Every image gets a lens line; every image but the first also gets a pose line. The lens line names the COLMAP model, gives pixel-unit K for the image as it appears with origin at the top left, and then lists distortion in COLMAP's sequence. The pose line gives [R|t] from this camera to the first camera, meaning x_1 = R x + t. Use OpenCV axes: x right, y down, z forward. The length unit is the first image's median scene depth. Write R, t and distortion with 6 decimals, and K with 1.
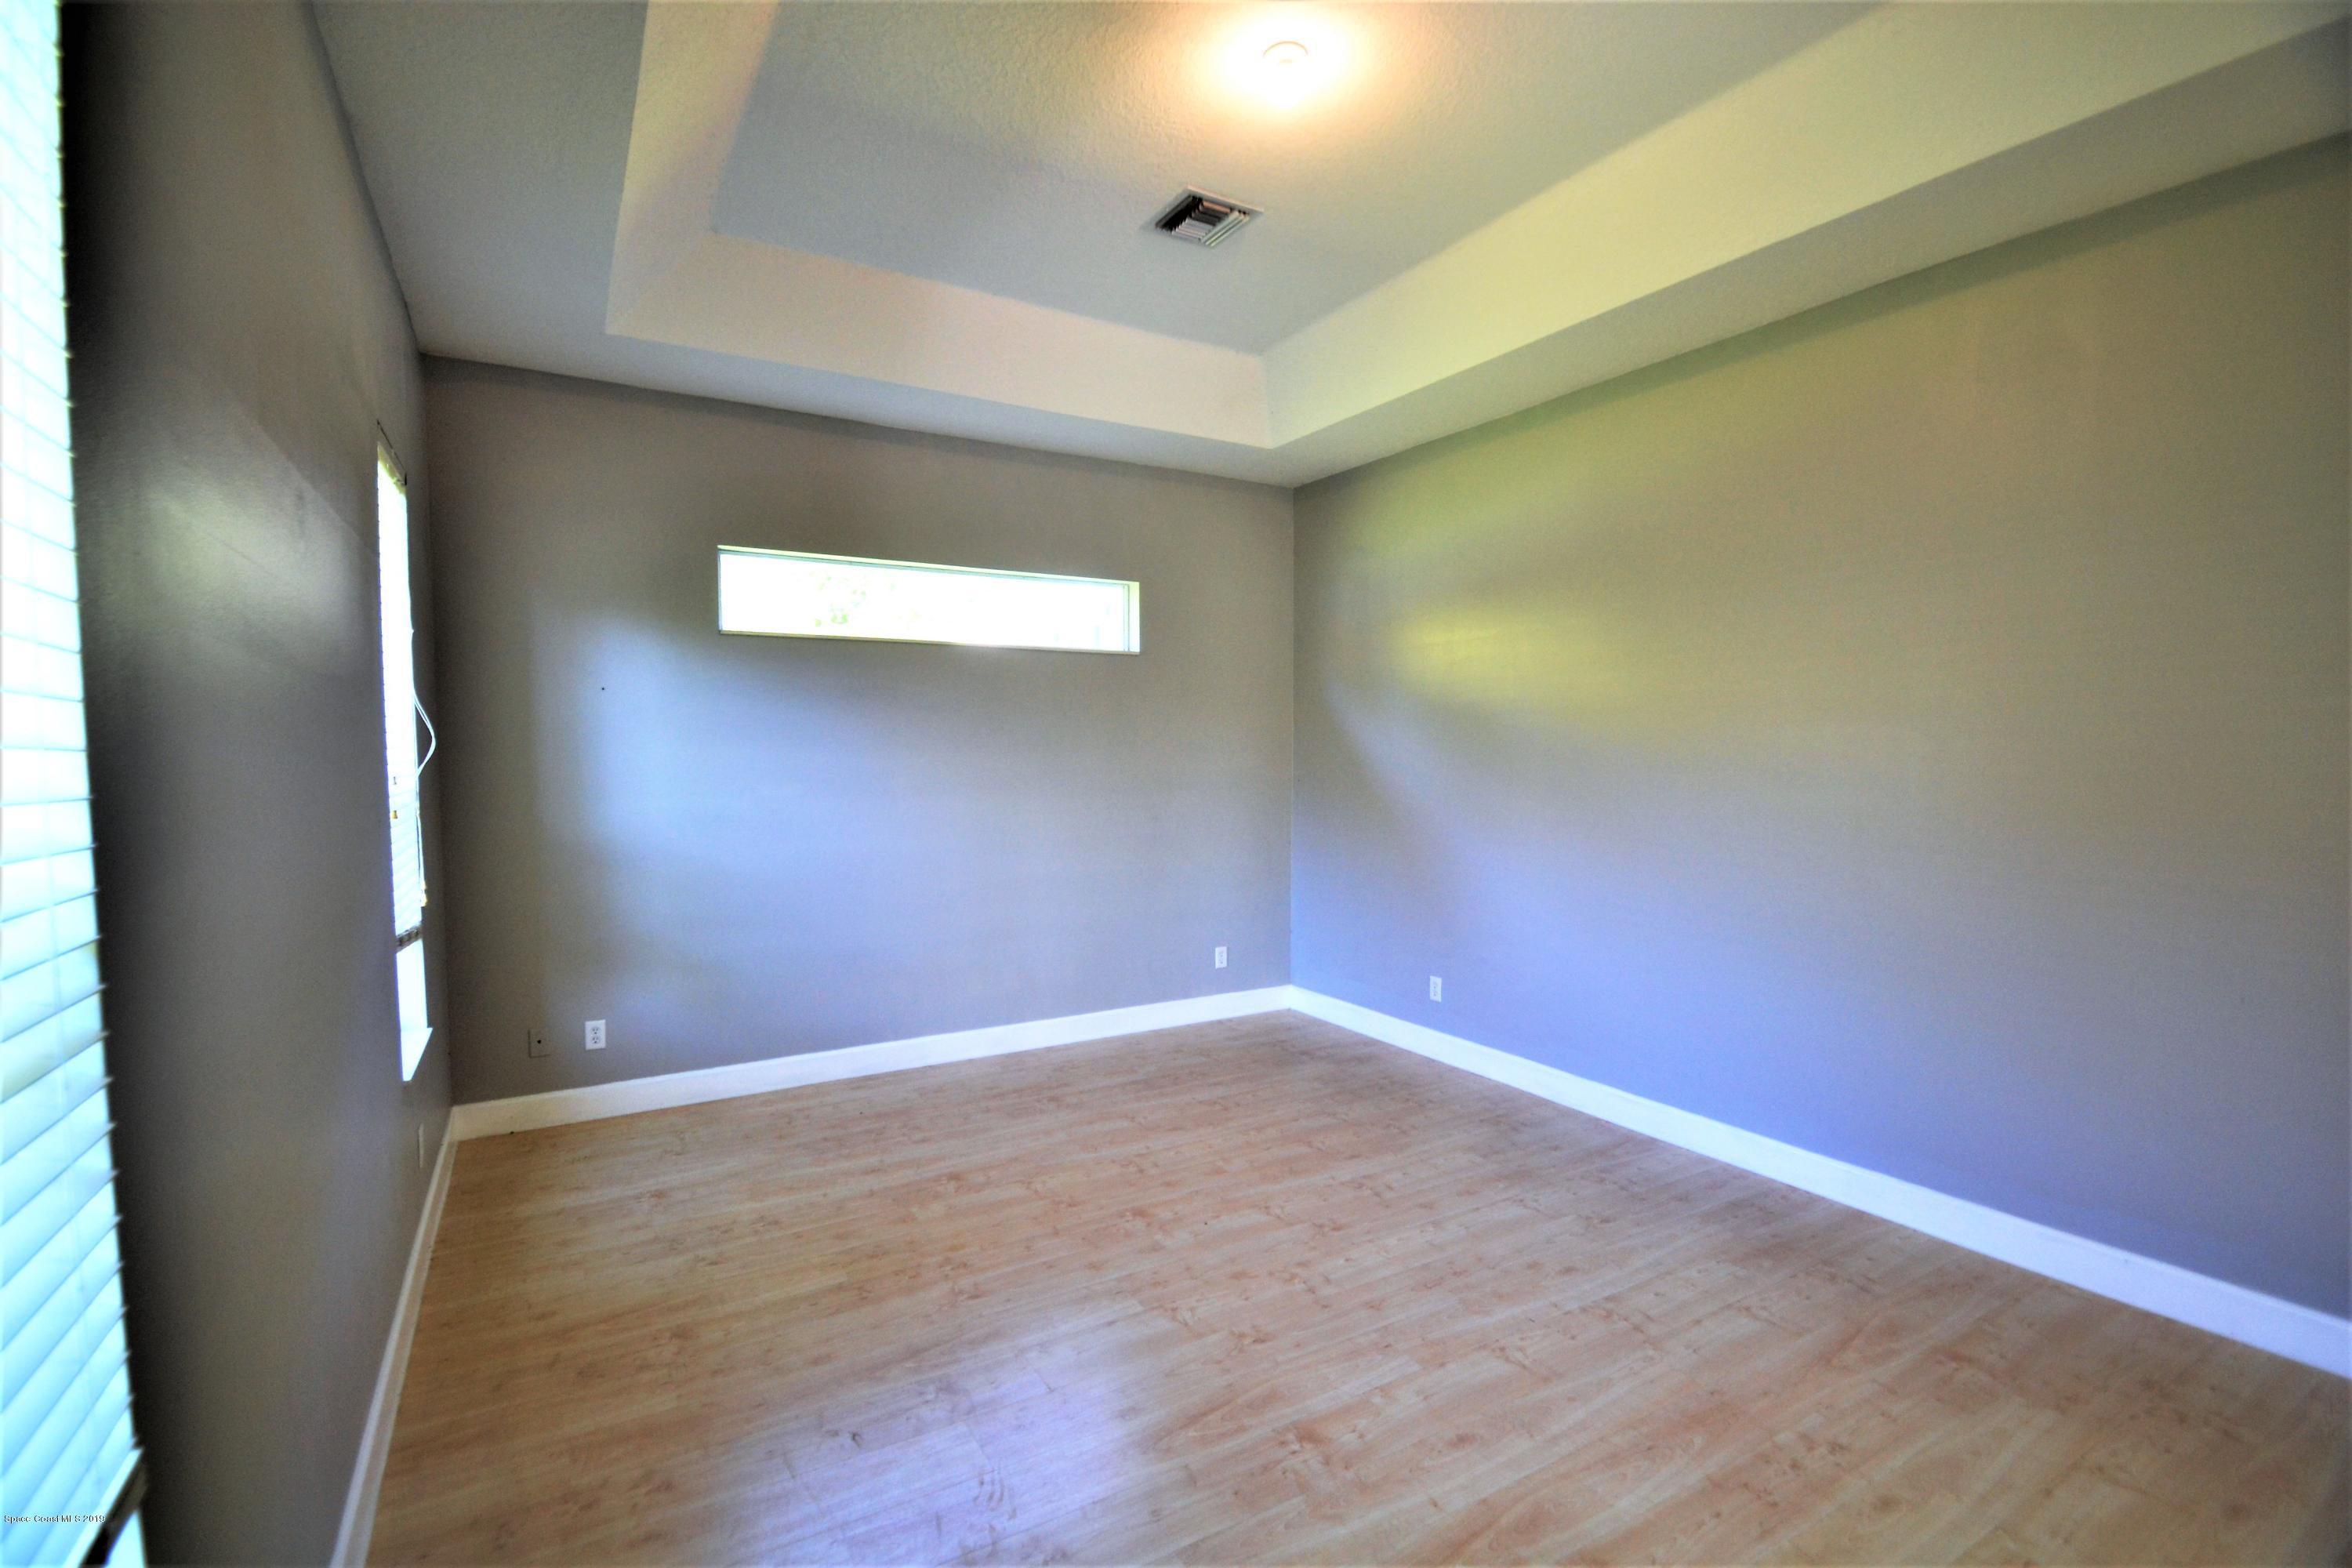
lens RADIAL K [[1054.9, 0, 1176.0], [0, 1054.9, 784.0], [0, 0, 1]] dist [0.016960, -0.000157]
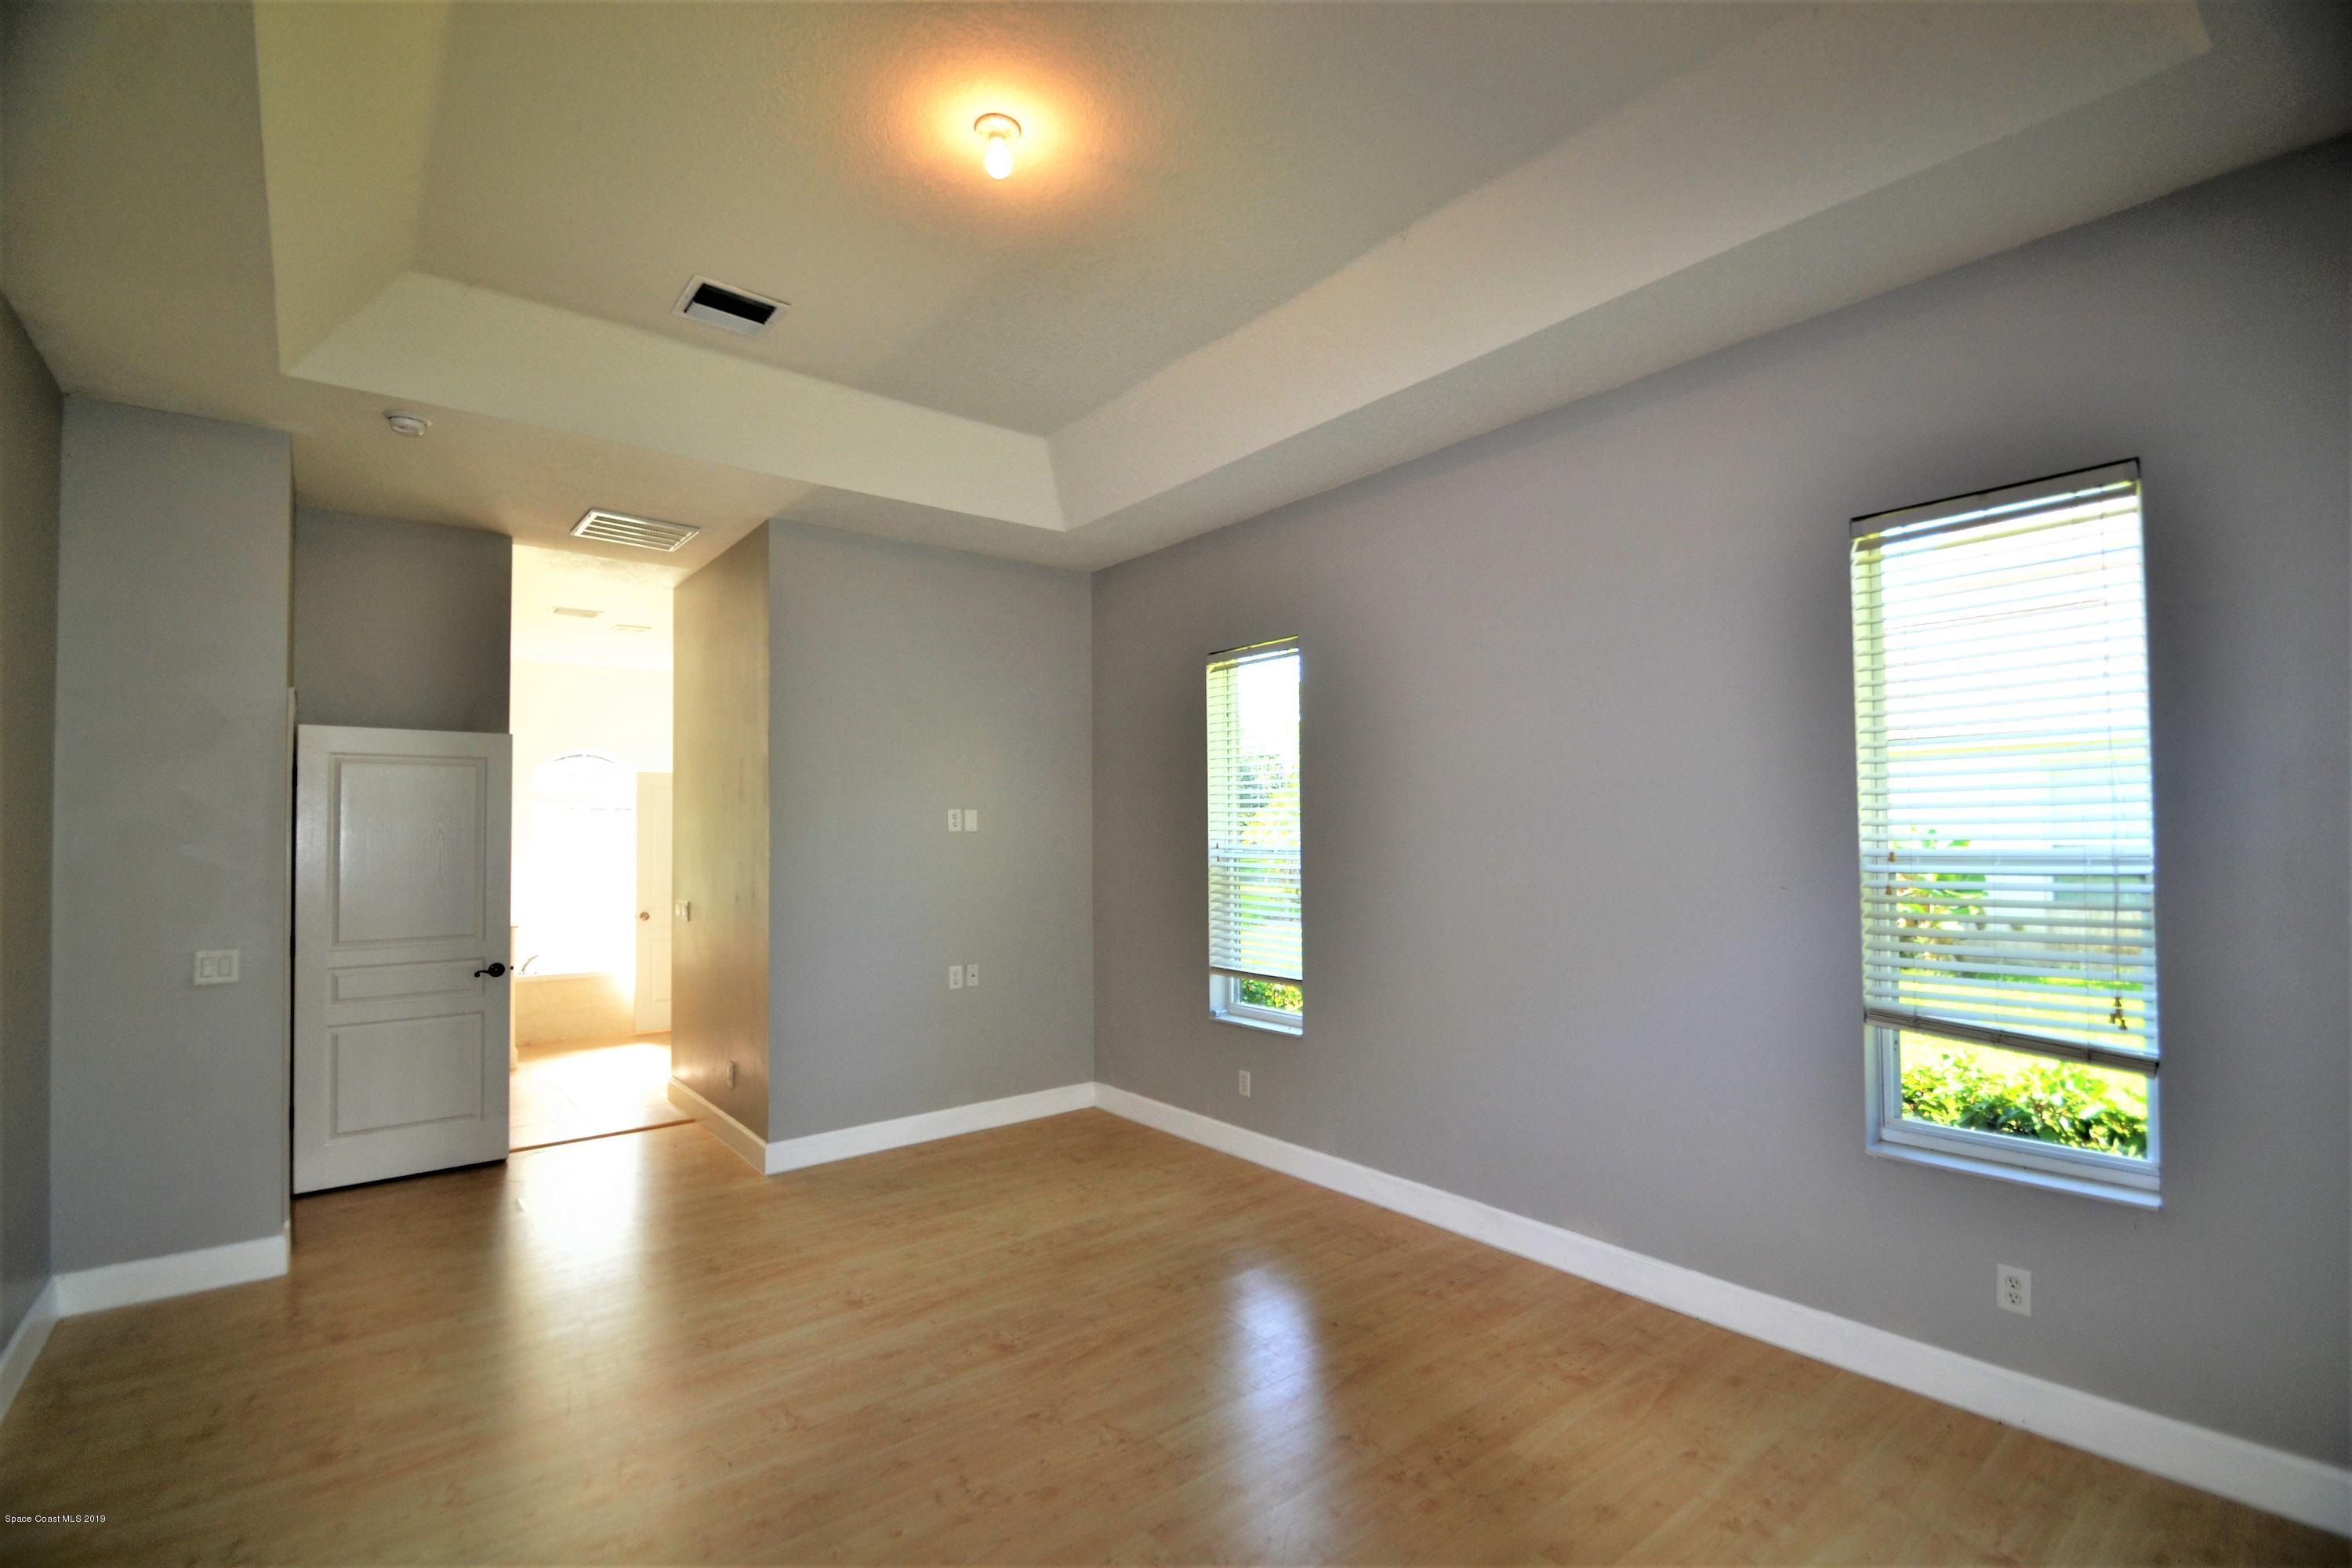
lens RADIAL K [[1054.9, 0, 1176.0], [0, 1054.9, 784.0], [0, 0, 1]] dist [0.016960, -0.000157]
pose [[-0.990155, 0.006155, -0.139838, 0.059724], [0.007241, 0.999947, -0.007259, -0.053547], [0.139786, -0.008200, -0.990148, 1.481731]]
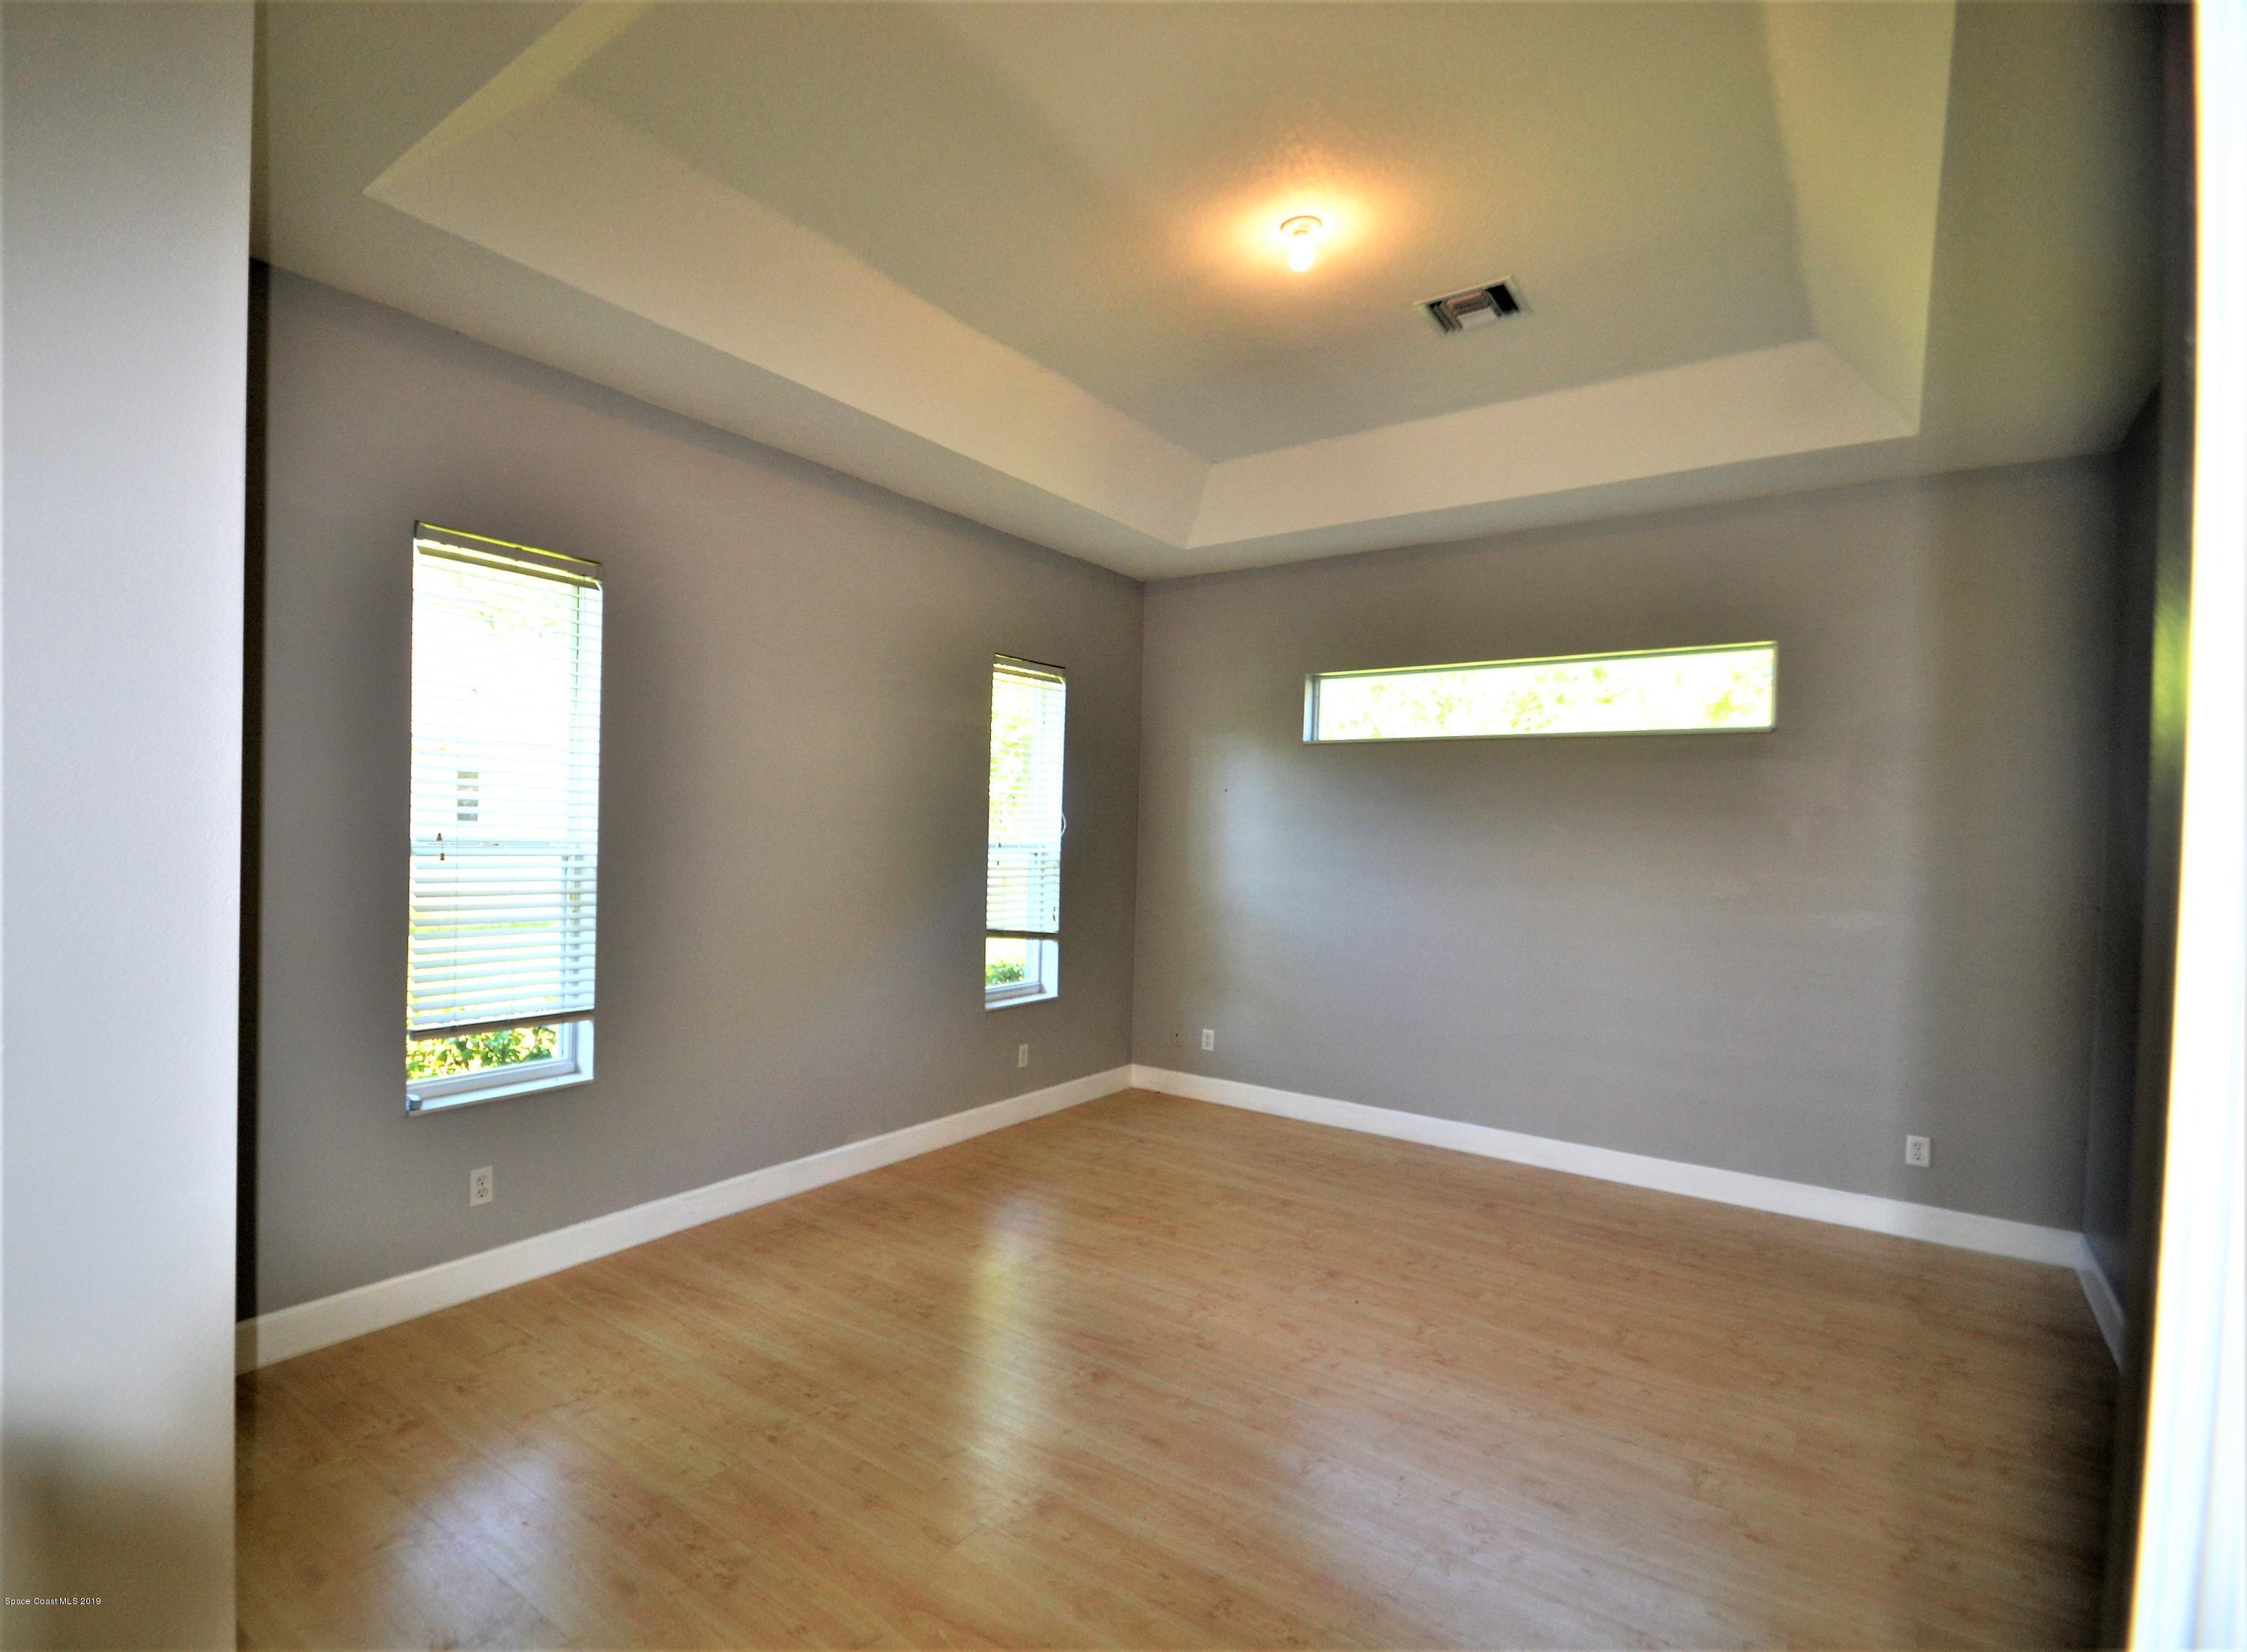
lens RADIAL K [[1110.4, 0, 982.8], [0, 1110.4, 836.0], [0, 0, 1]] dist [-0.003724, -0.000785]
pose [[0.354264, 0.020441, -0.934922, 0.809521], [-0.063779, 0.997961, -0.002348, -0.007917], [0.932968, 0.060461, 0.354845, 0.230791]]
